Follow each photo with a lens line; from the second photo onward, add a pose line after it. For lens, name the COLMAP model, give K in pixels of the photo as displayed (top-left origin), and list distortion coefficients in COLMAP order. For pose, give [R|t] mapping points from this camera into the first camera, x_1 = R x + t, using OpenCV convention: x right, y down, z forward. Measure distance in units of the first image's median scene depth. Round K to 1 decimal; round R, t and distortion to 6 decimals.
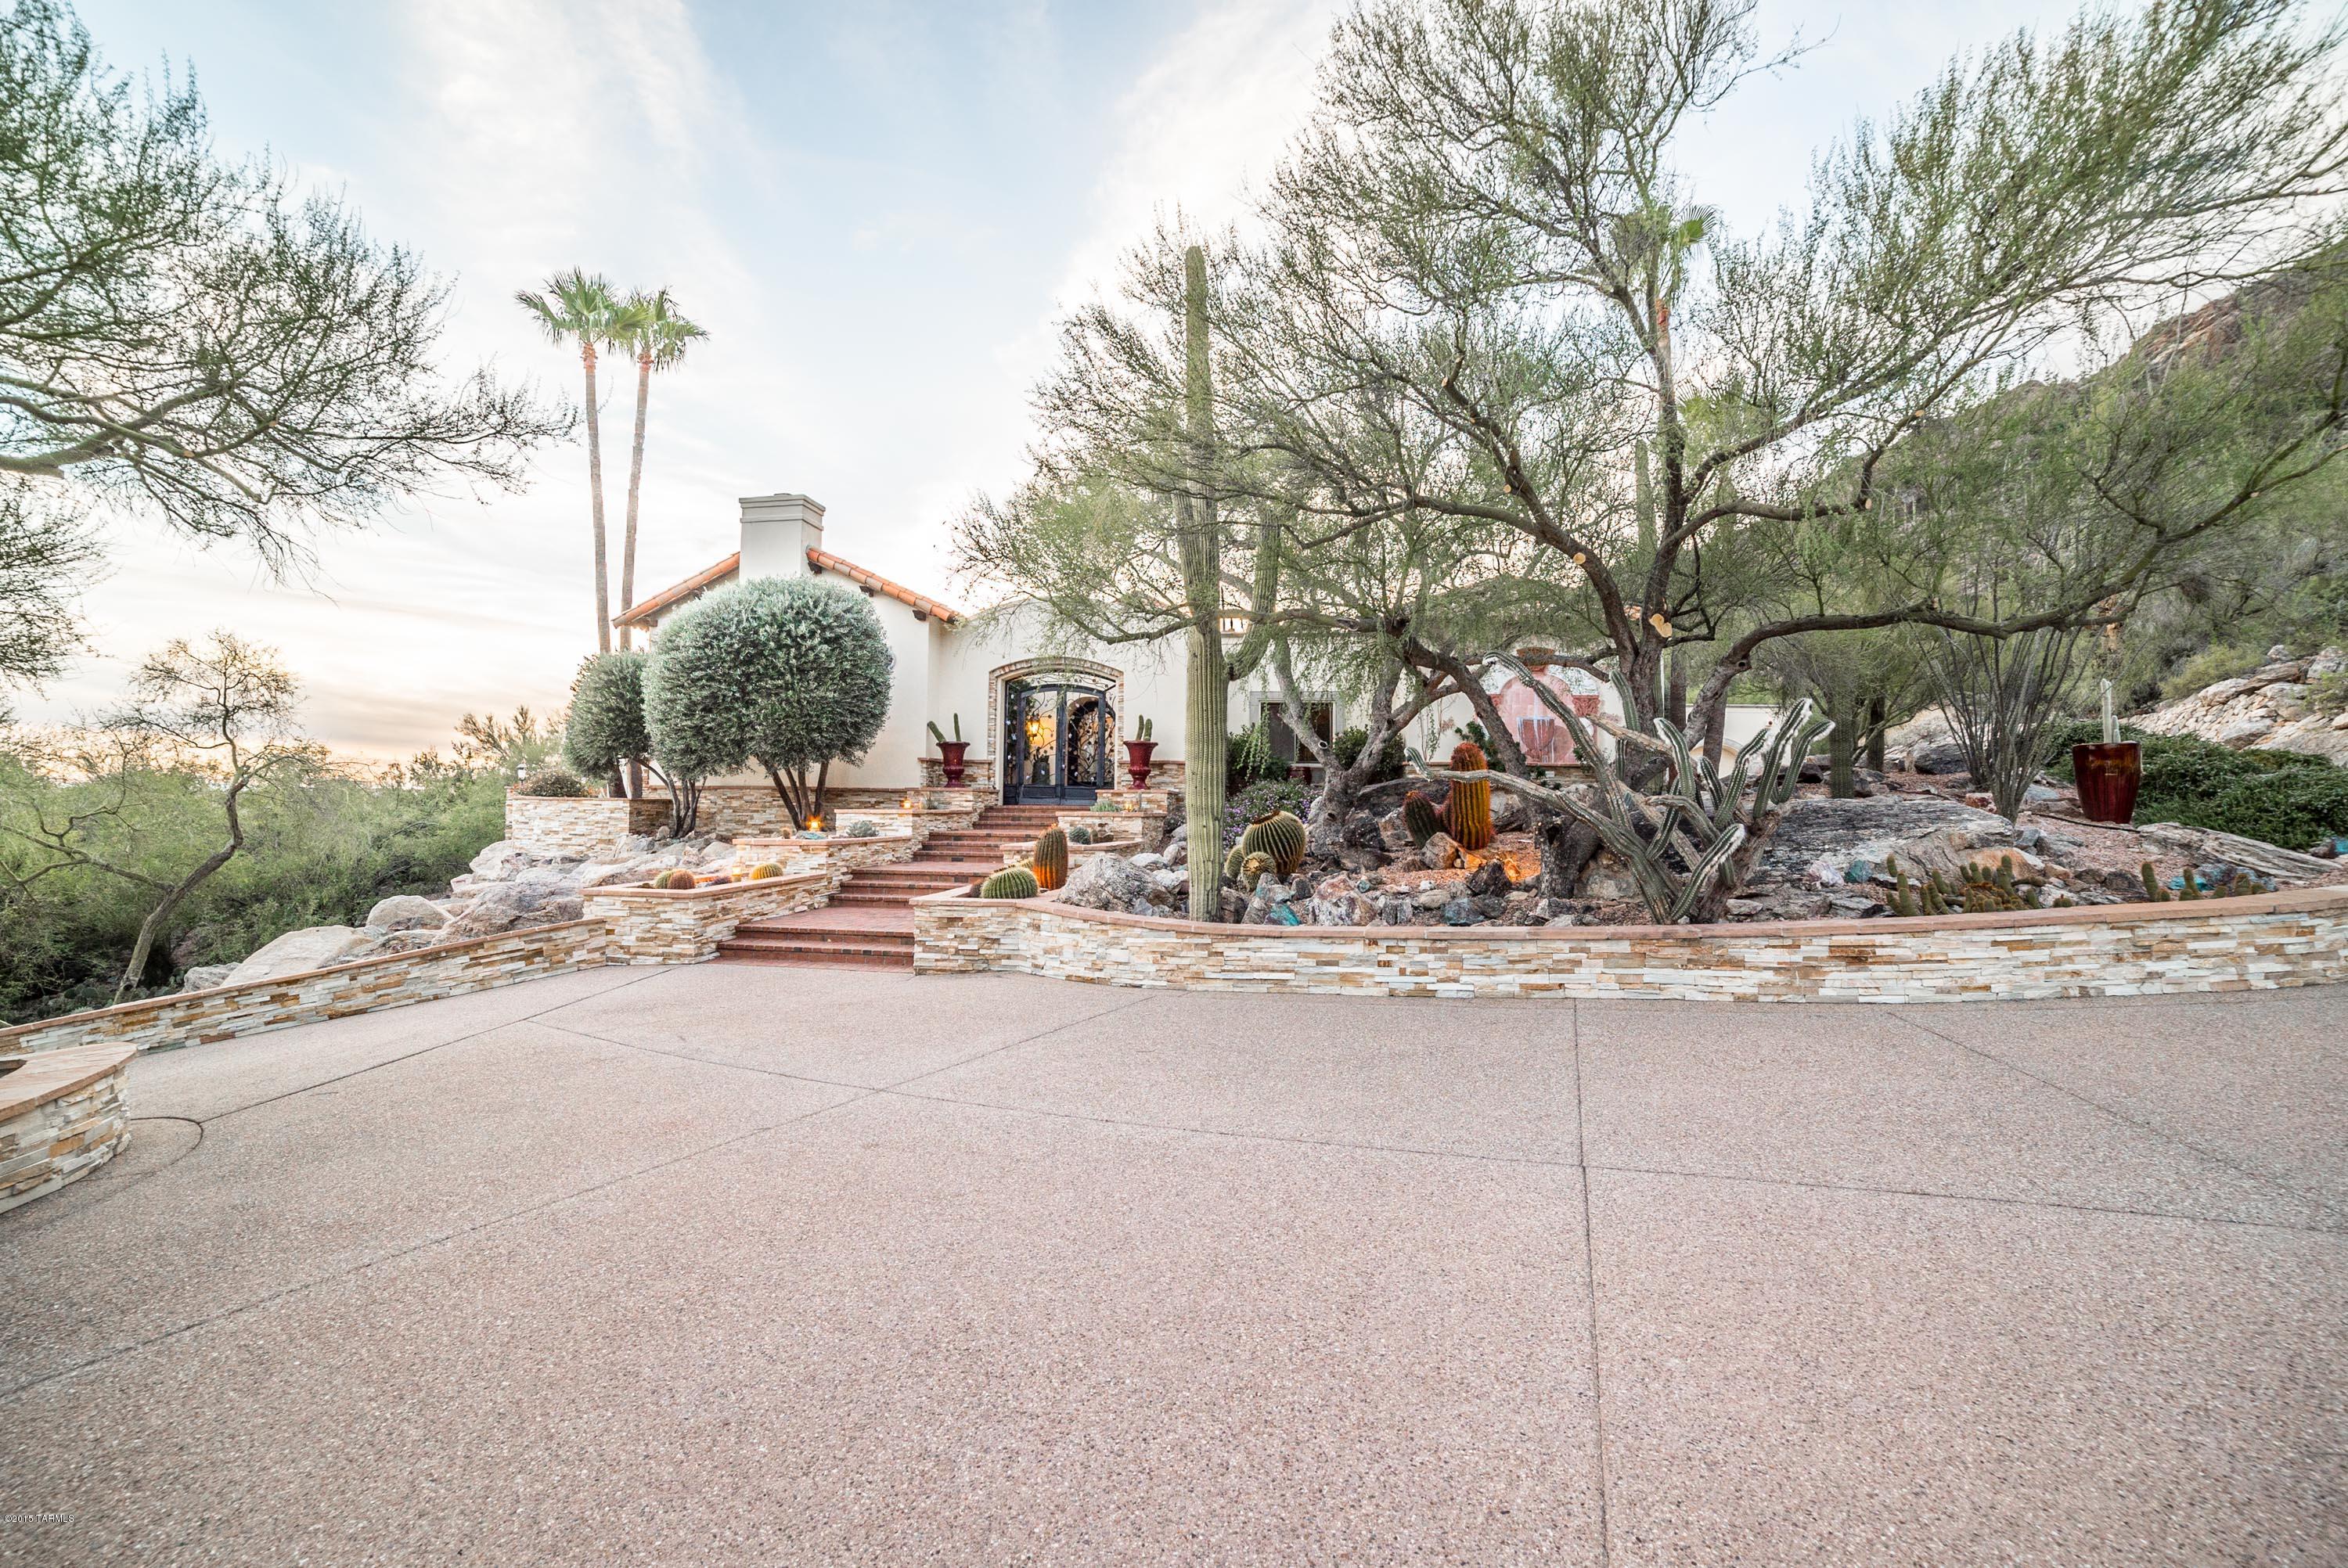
lens RADIAL K [[965.0, 0, 1172.8], [0, 965.0, 786.6], [0, 0, 1]] dist [-0.100984, 0.038094]
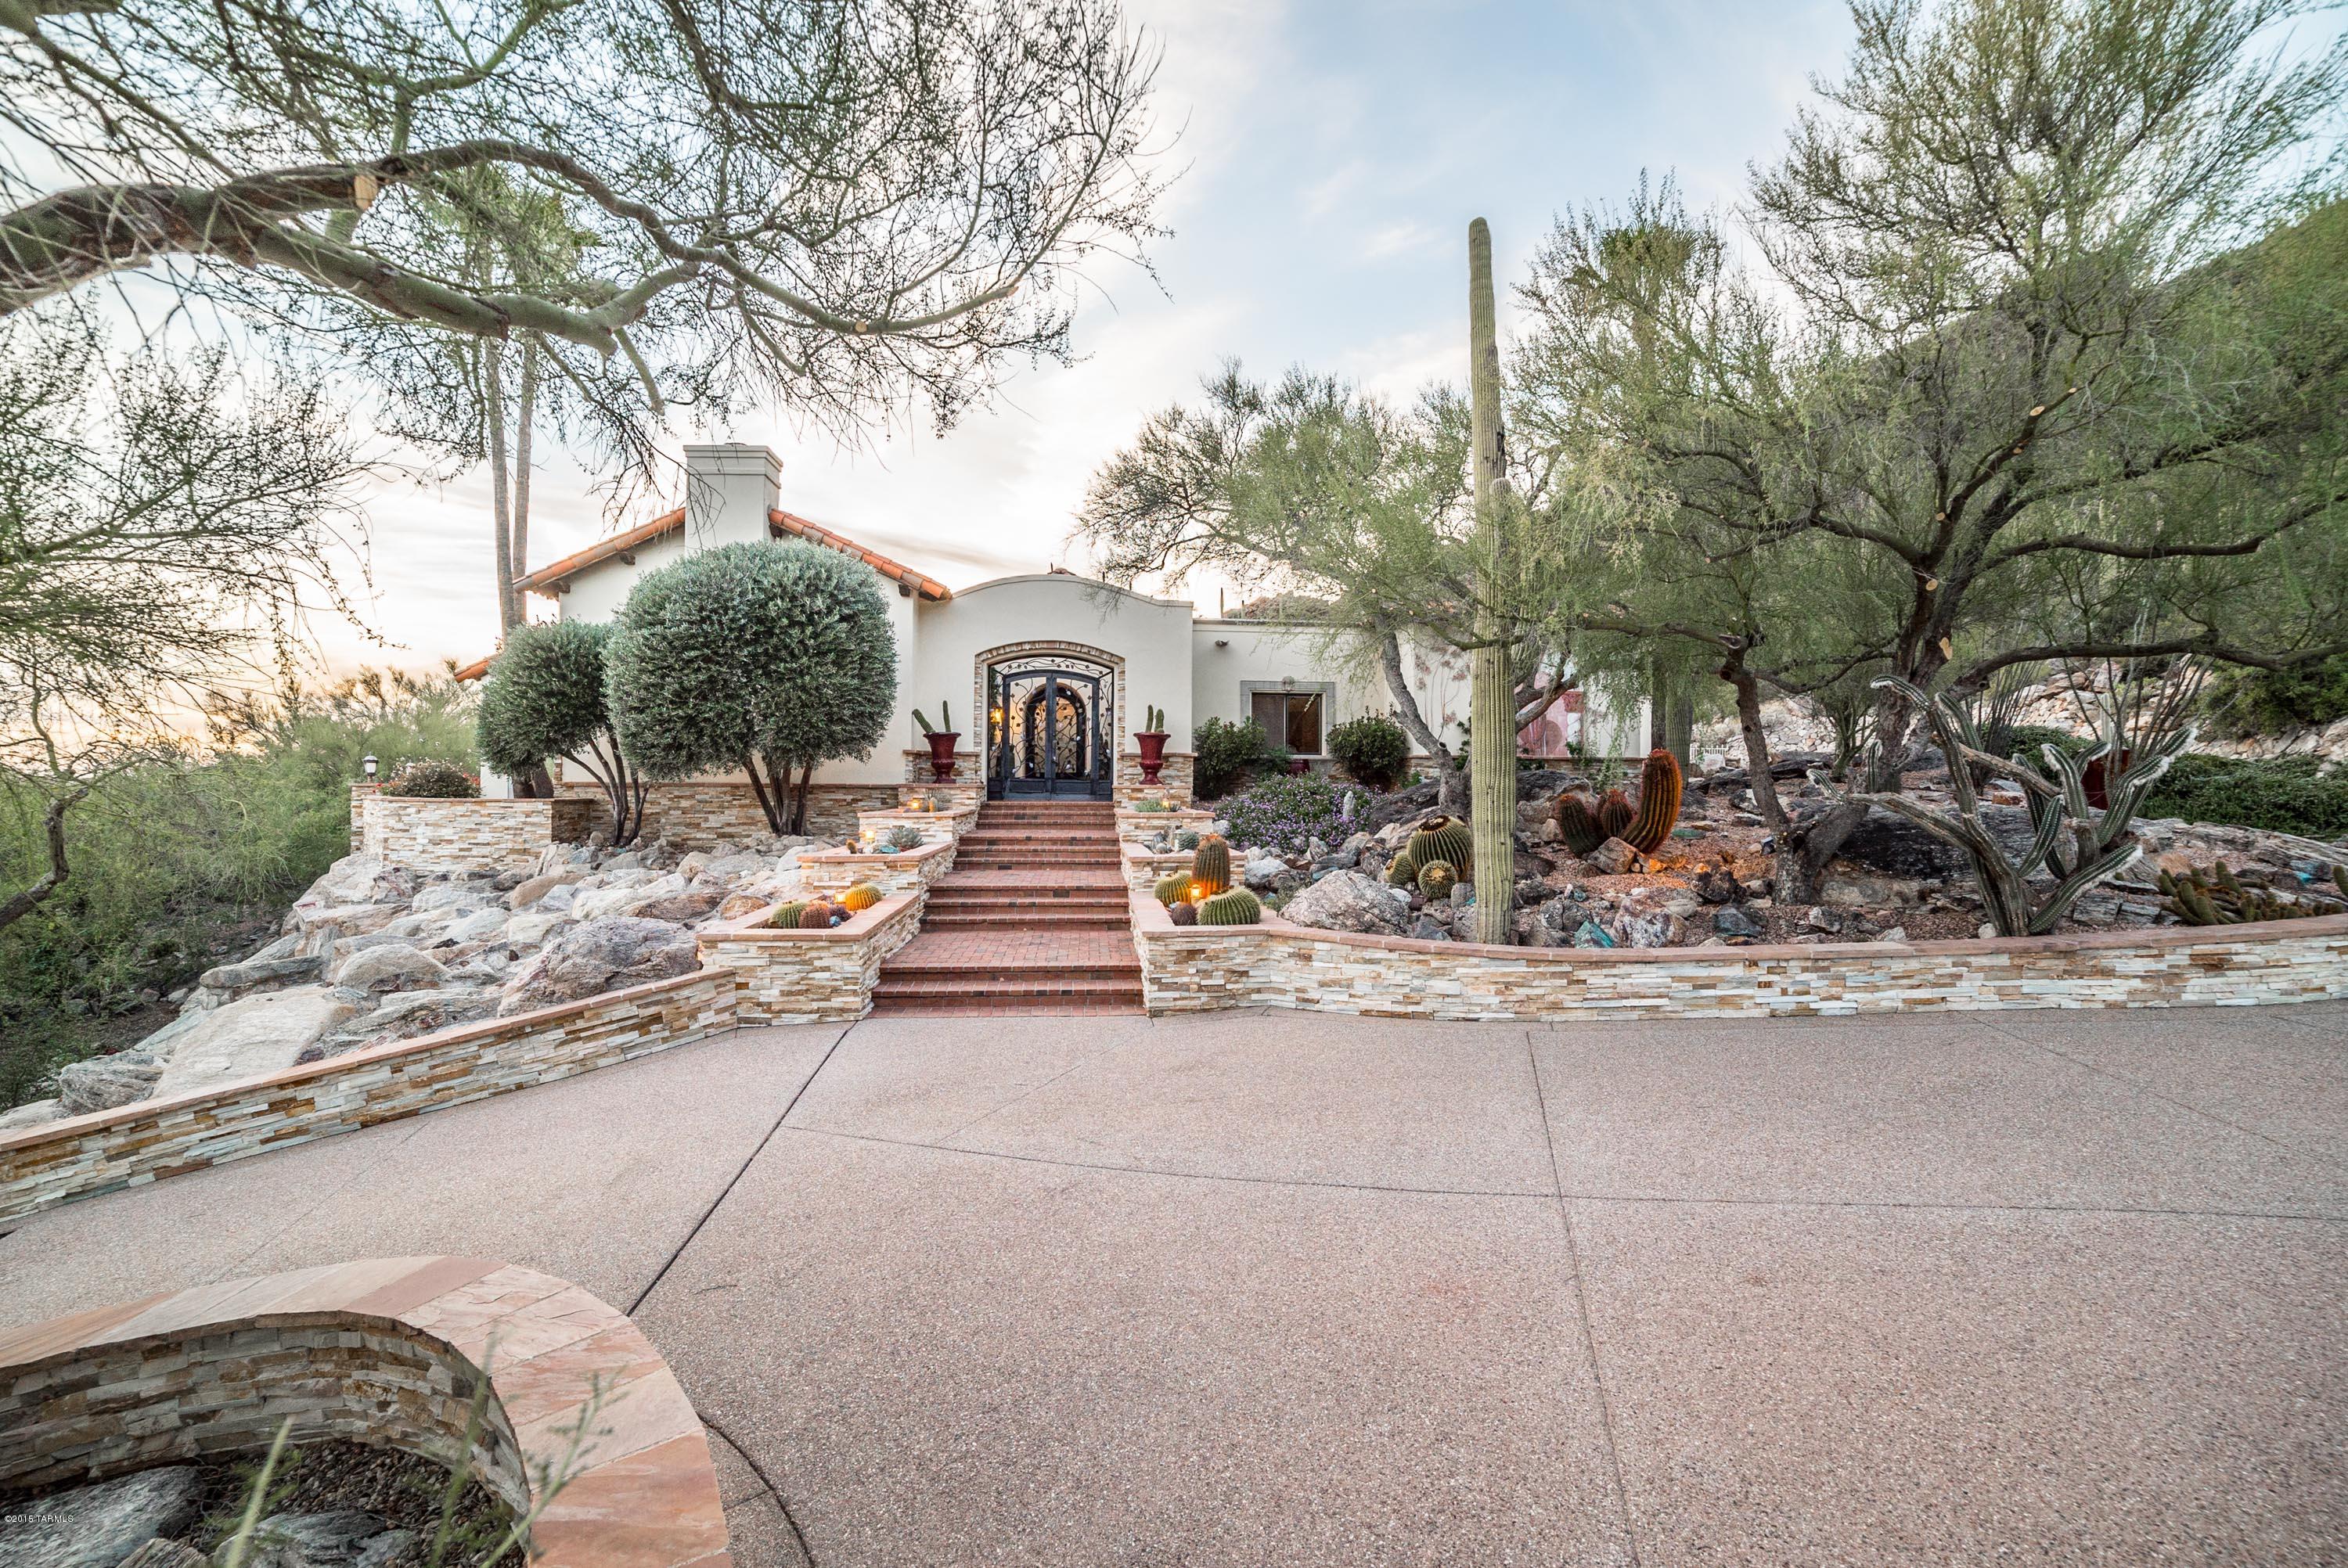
lens RADIAL K [[965.0, 0, 1172.8], [0, 965.0, 786.6], [0, 0, 1]] dist [-0.100984, 0.038094]
pose [[0.975863, -0.007376, 0.218257, -0.413963], [0.002237, 0.999715, 0.023785, -0.031995], [-0.218371, -0.022723, 0.975601, 0.137595]]
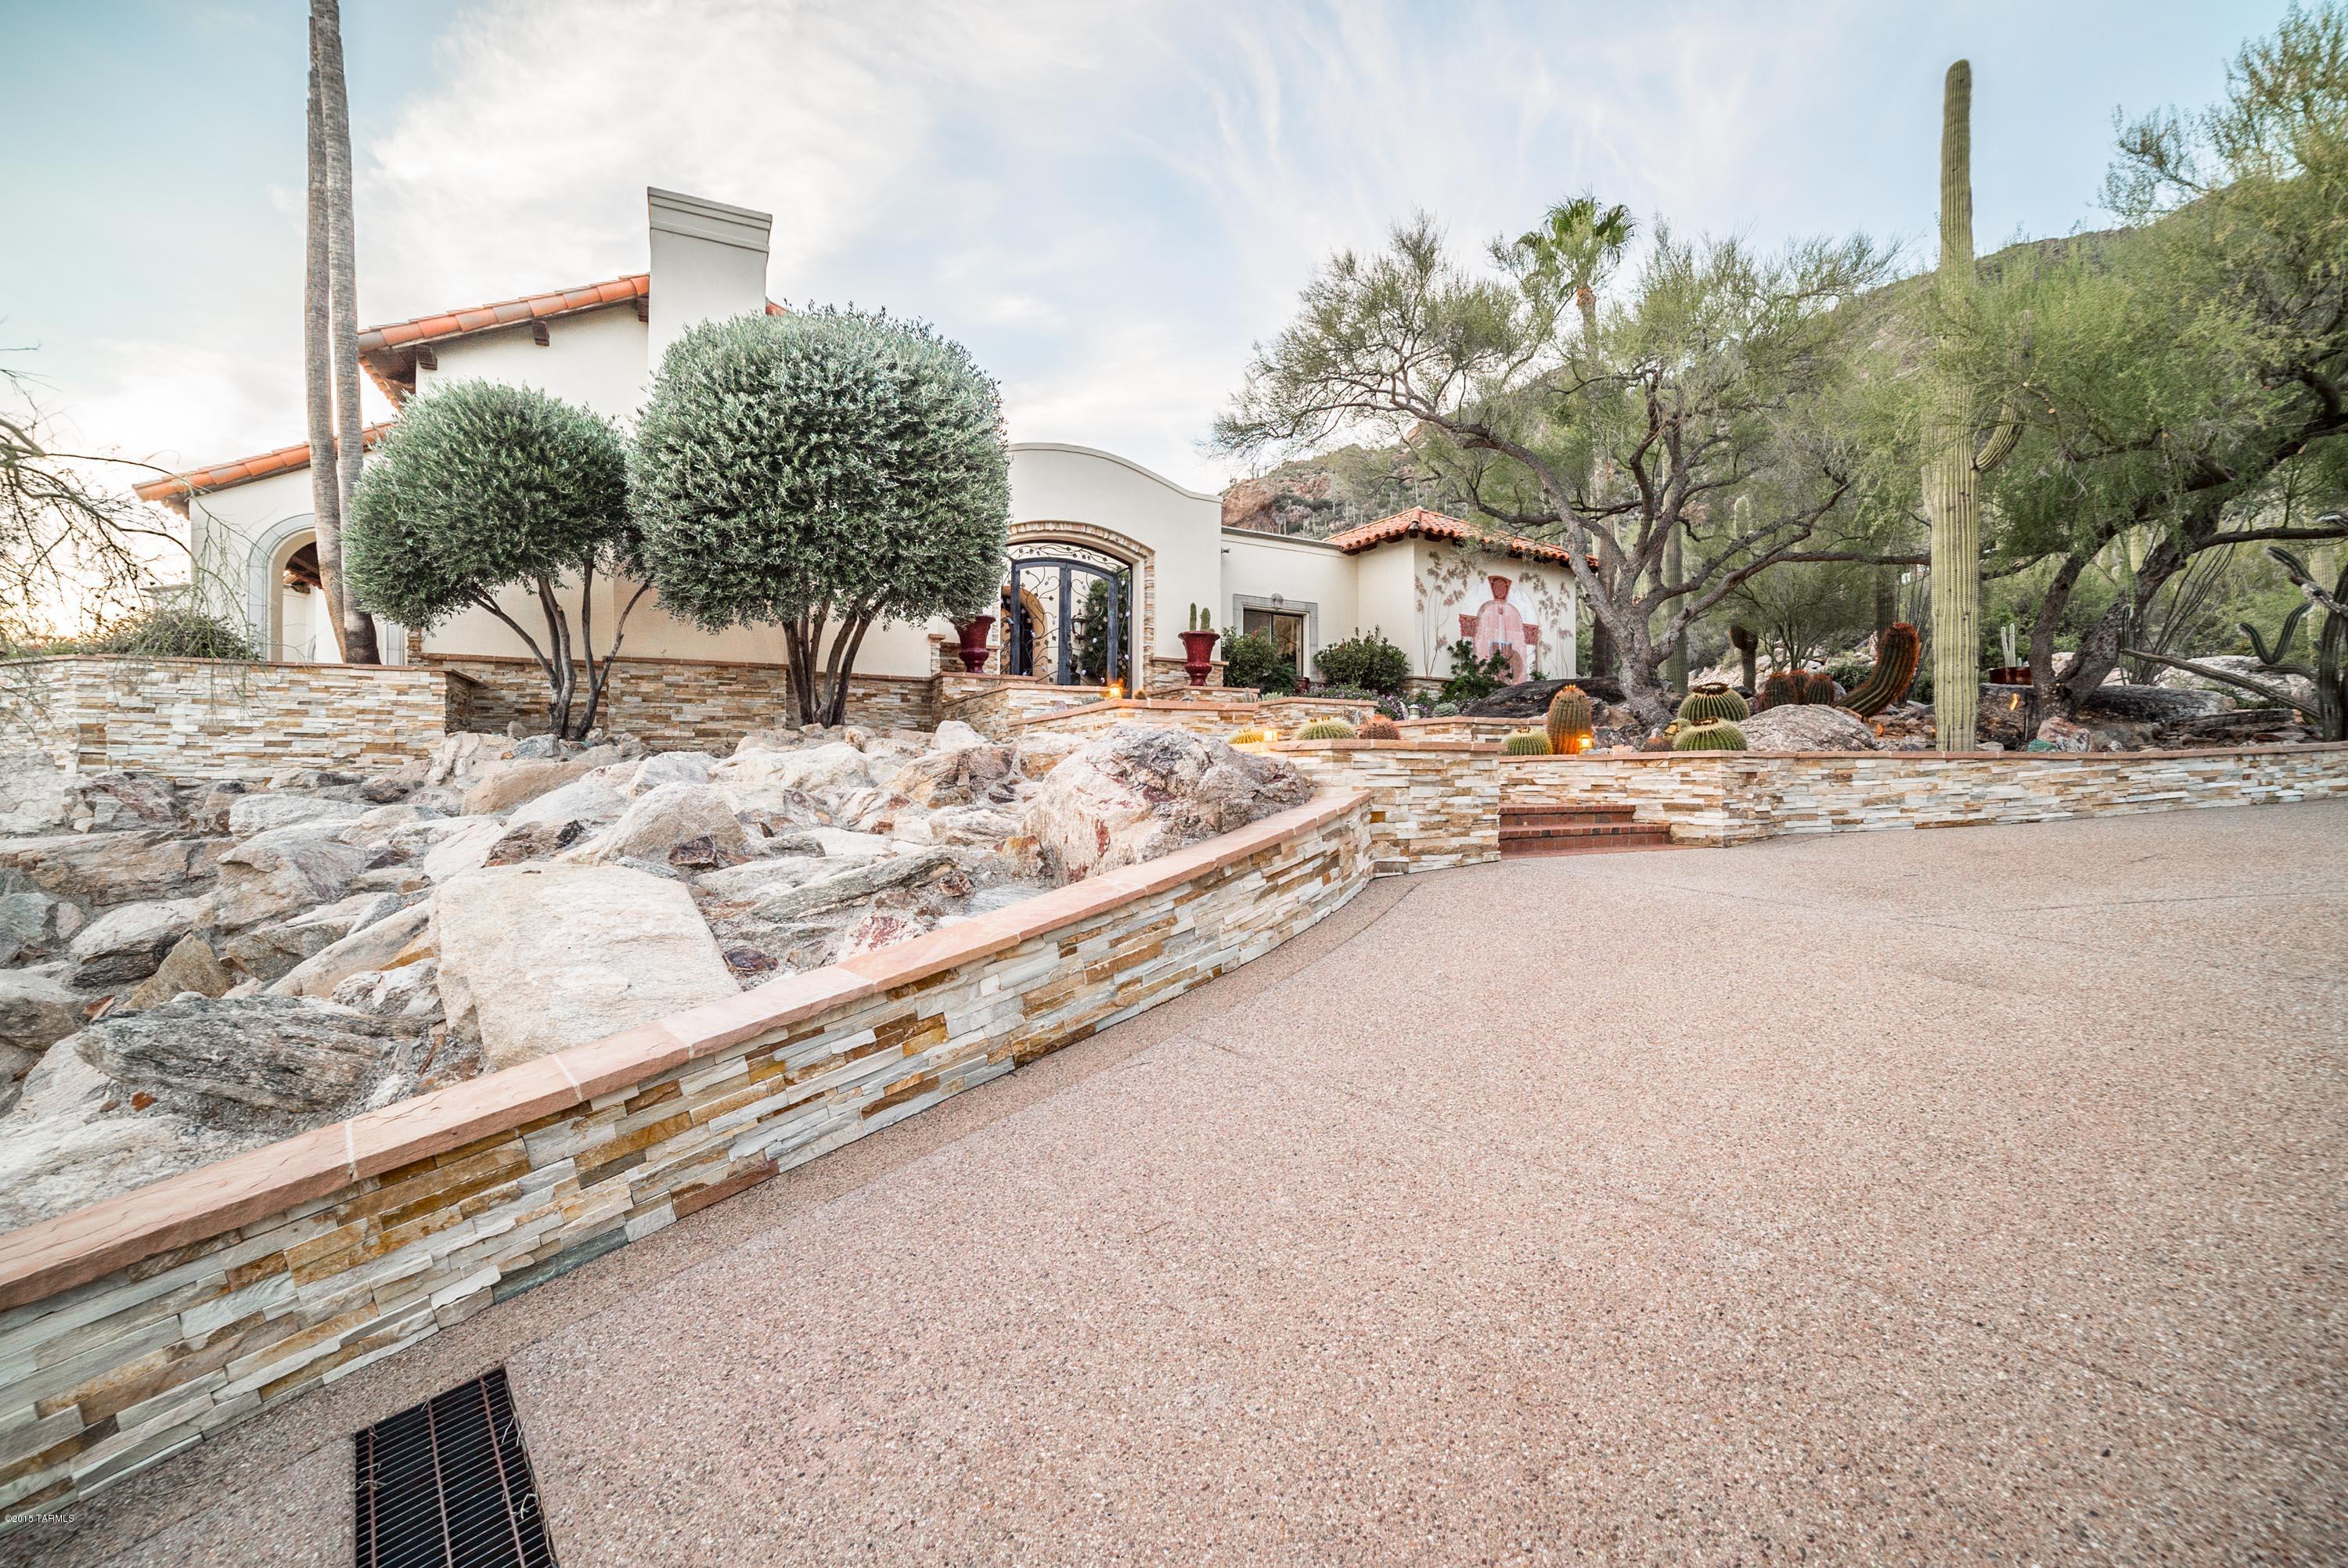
lens RADIAL K [[965.0, 0, 1172.8], [0, 965.0, 786.6], [0, 0, 1]] dist [-0.100984, 0.038094]
pose [[0.819132, -0.011303, 0.573494, -1.012323], [-0.004614, 0.999644, 0.026292, 0.122319], [-0.573586, -0.024182, 0.818788, 0.599782]]
